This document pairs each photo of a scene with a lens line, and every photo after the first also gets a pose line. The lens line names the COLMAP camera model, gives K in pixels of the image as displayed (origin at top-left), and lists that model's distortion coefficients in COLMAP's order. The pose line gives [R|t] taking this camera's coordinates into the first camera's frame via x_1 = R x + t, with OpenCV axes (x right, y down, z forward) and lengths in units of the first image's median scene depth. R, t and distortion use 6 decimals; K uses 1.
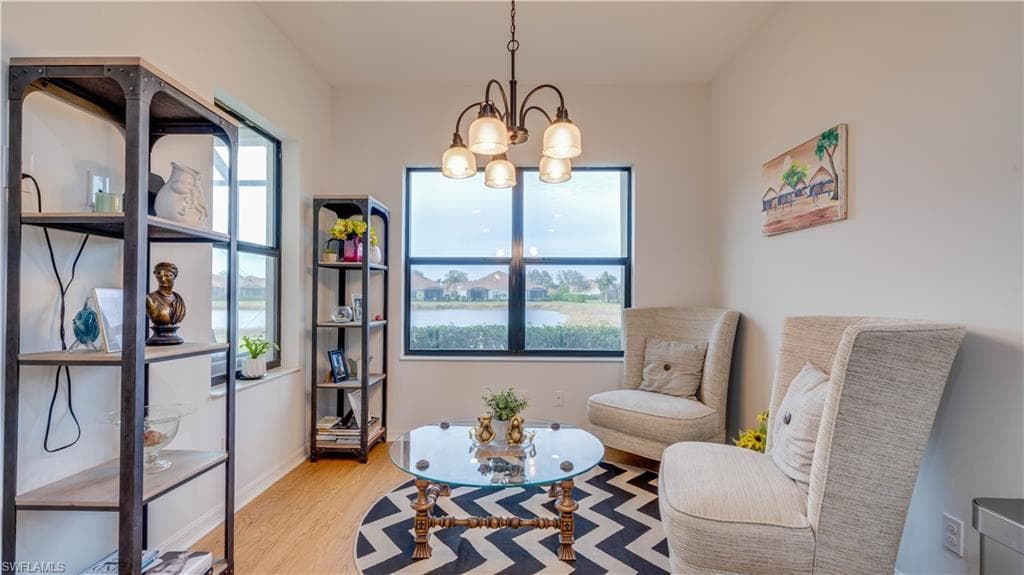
lens RADIAL K [[356.1, 0, 508.9], [0, 356.1, 291.3], [0, 0, 1]] dist [-0.000307, -0.000030]
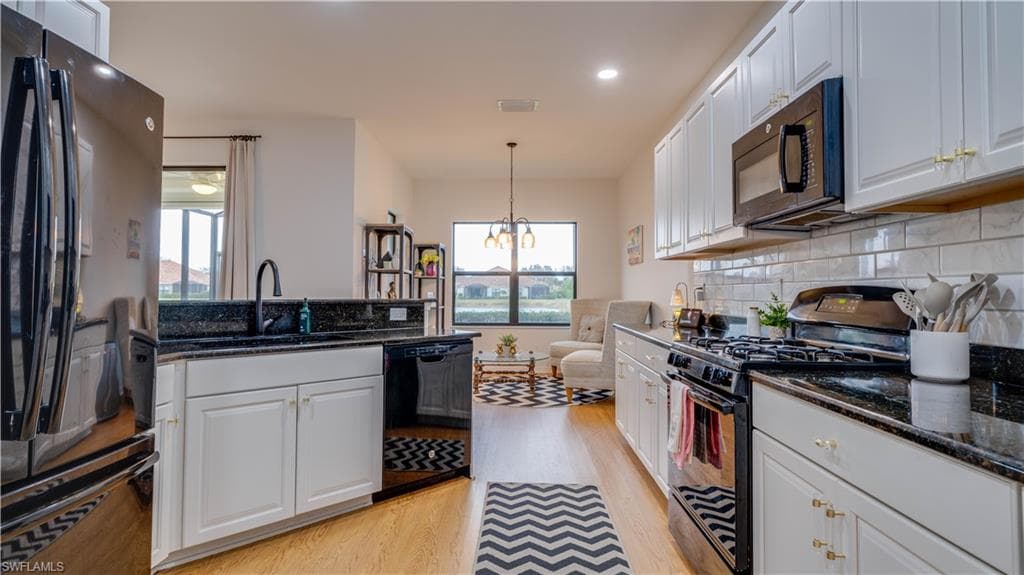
lens RADIAL K [[356.1, 0, 508.9], [0, 356.1, 291.3], [0, 0, 1]] dist [-0.000307, -0.000030]
pose [[0.999993, -0.001048, 0.003649, -0.011001], [0.001022, 0.999974, 0.007068, -0.009315], [-0.003656, -0.007064, 0.999968, -0.824017]]
